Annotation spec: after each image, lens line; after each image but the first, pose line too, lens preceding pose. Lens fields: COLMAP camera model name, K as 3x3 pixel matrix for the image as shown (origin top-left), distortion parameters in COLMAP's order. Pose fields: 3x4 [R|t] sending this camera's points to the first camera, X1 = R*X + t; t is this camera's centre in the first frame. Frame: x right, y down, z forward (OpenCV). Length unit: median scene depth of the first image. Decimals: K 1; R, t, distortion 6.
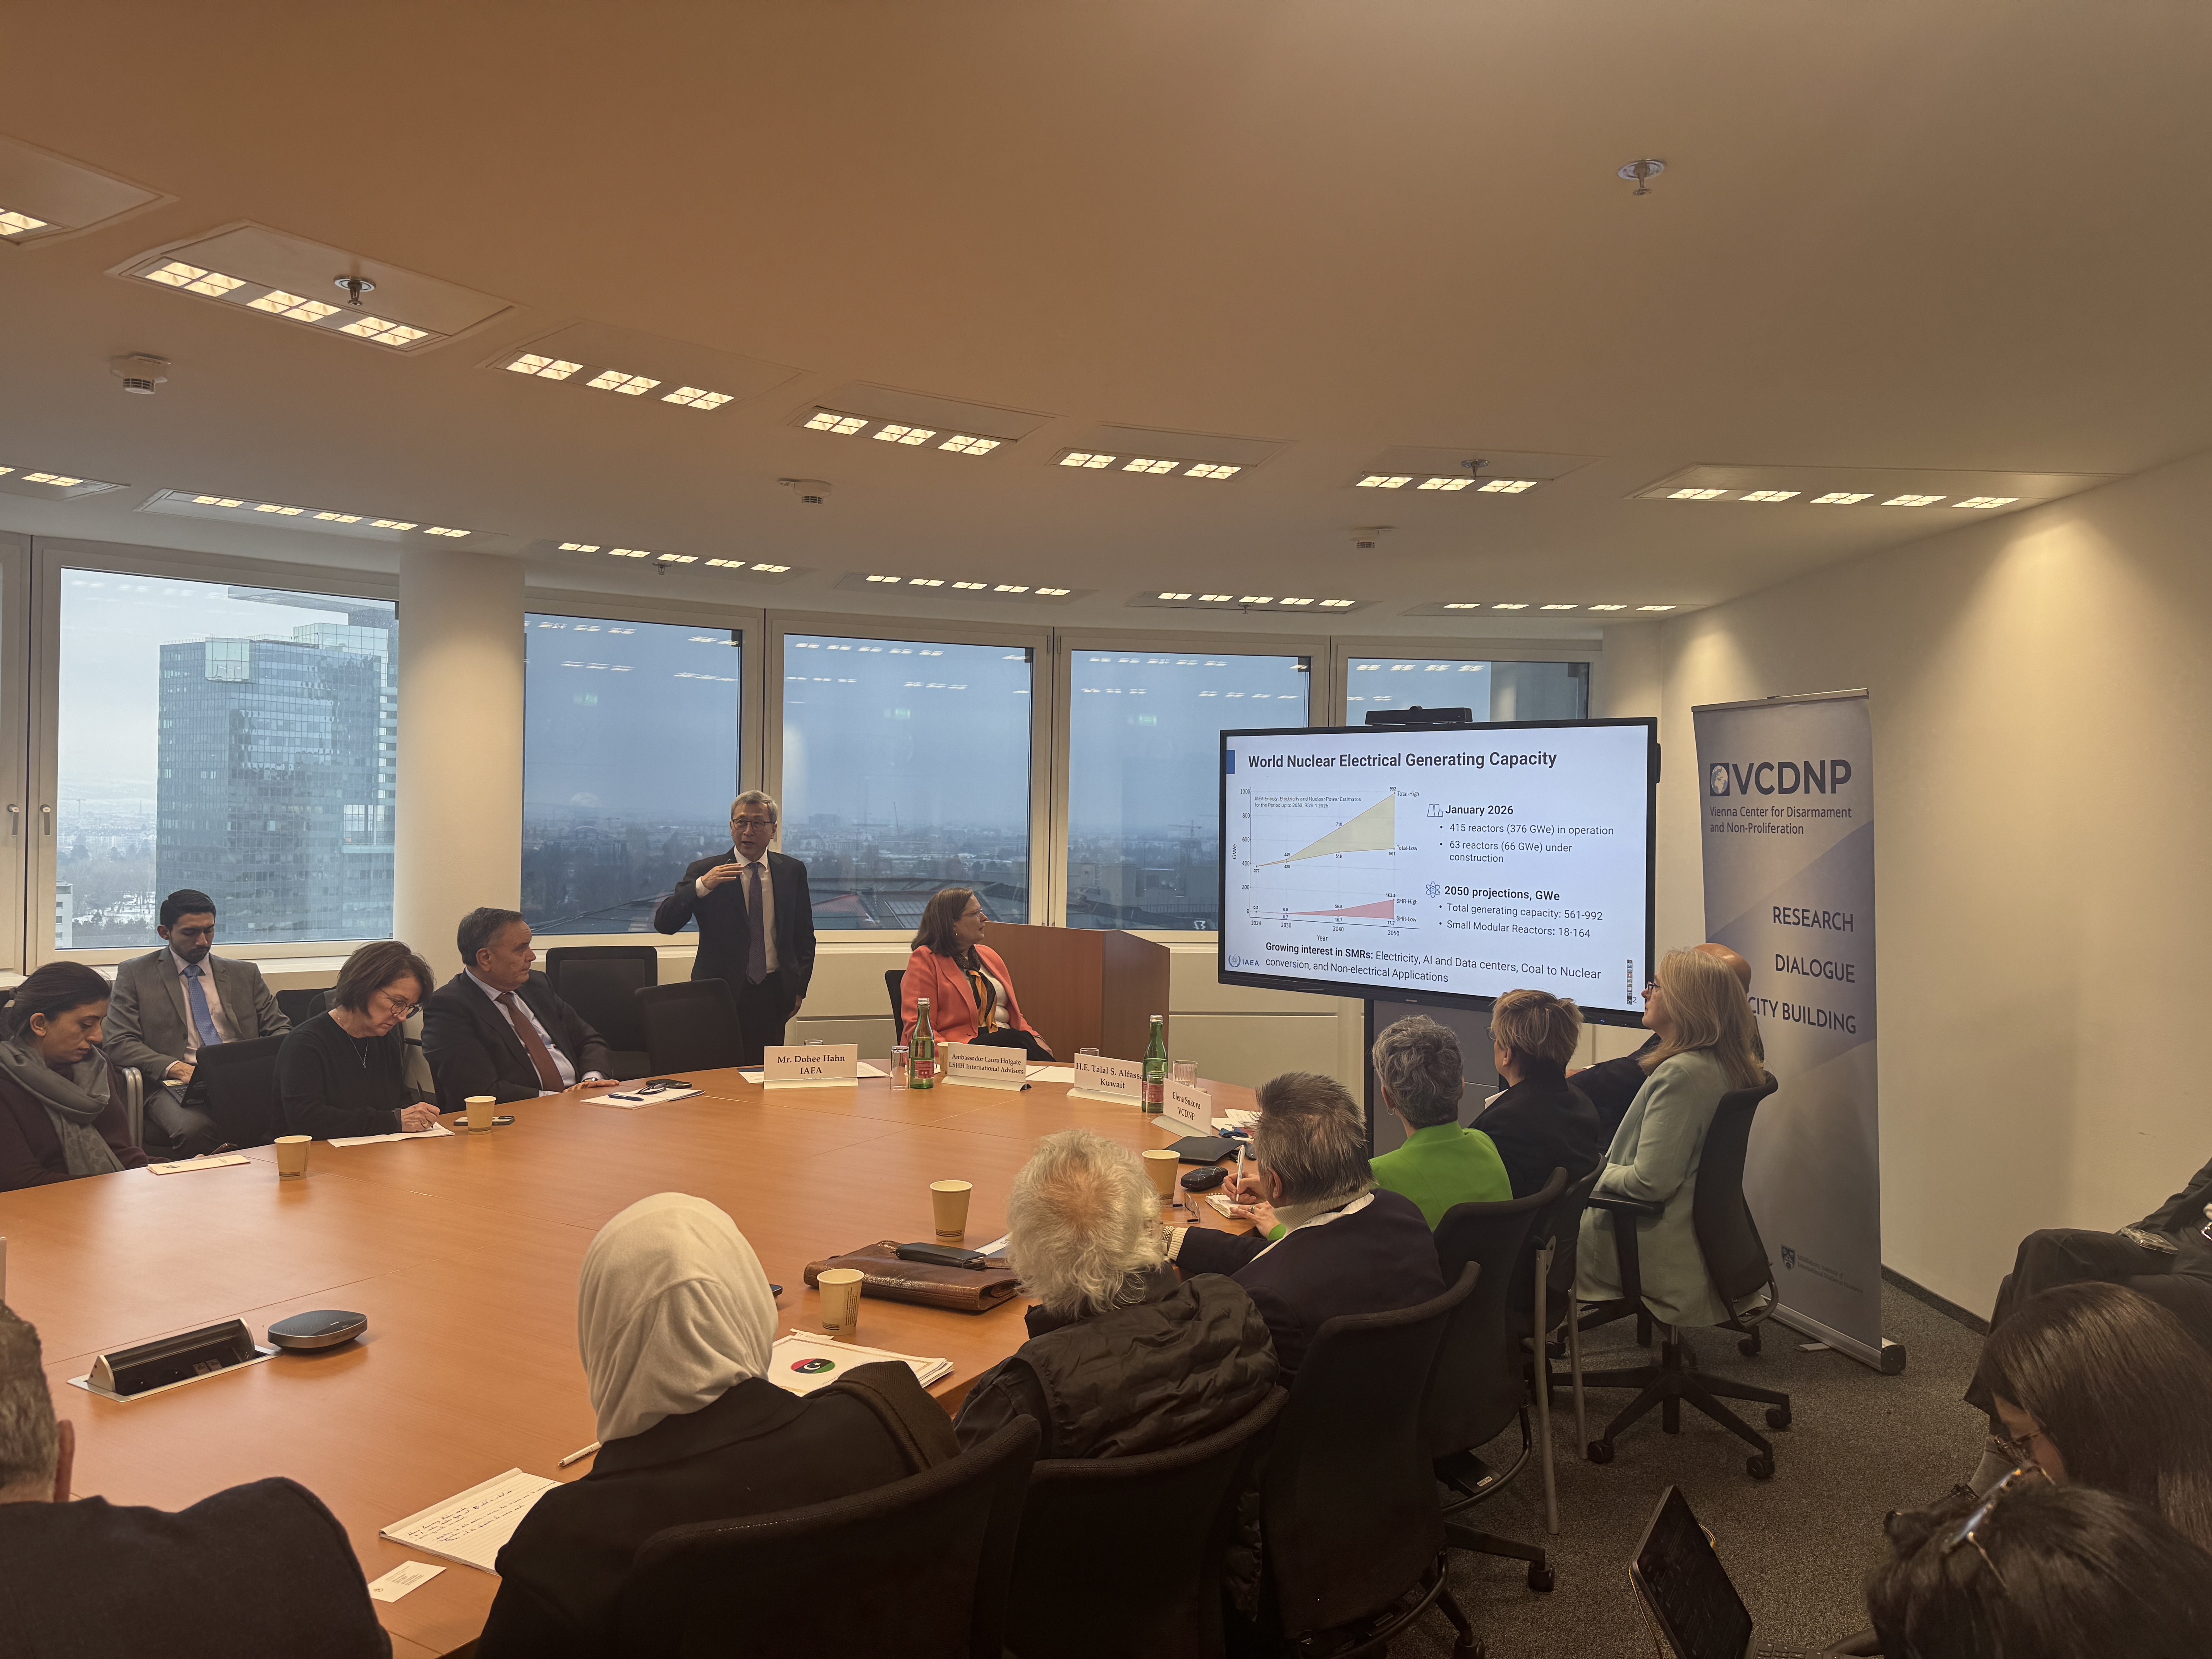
lens RADIAL K [[1554.5, 0, 1075.6], [0, 1554.5, 853.3], [0, 0, 1]] dist [0.049985, -0.035932]
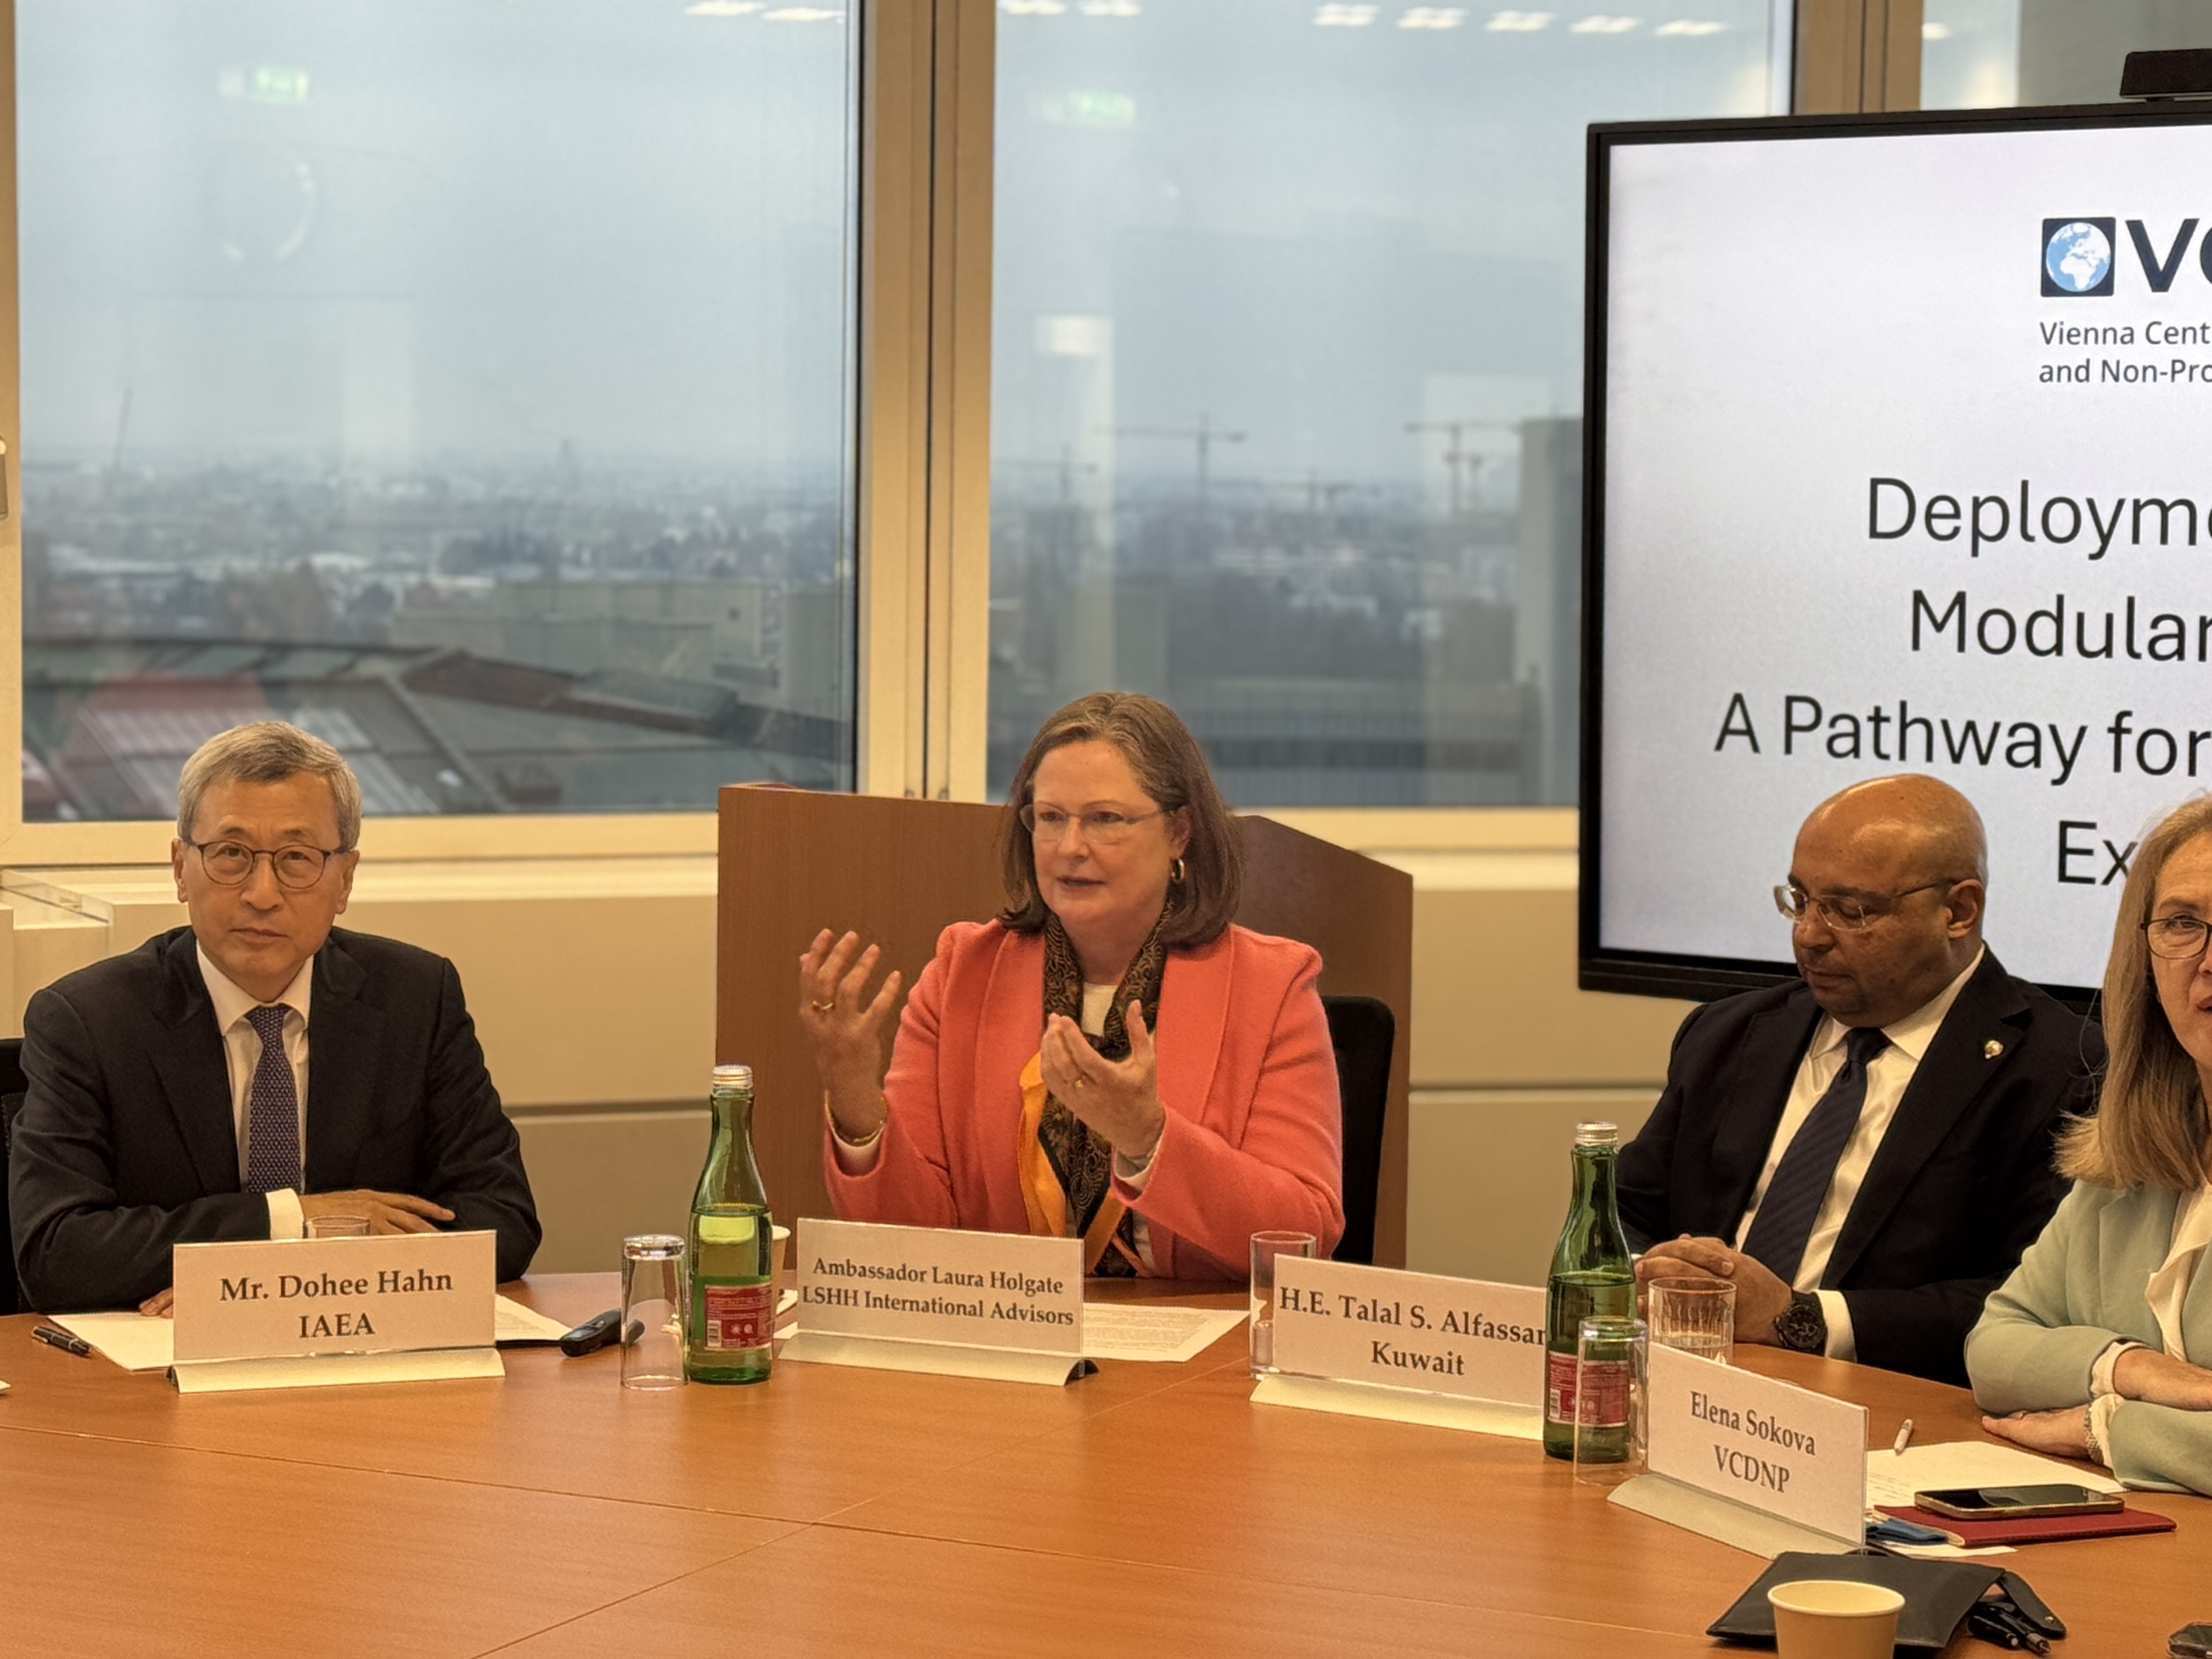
lens RADIAL K [[4955.2, 0, 934.4], [0, 4955.2, 865.5], [0, 0, 1]] dist [0.017411, 0.000000]
pose [[0.998704, -0.011160, 0.049656, -0.100109], [0.007997, 0.997953, 0.063457, -0.000367], [-0.050263, -0.062978, 0.996748, 0.097116]]
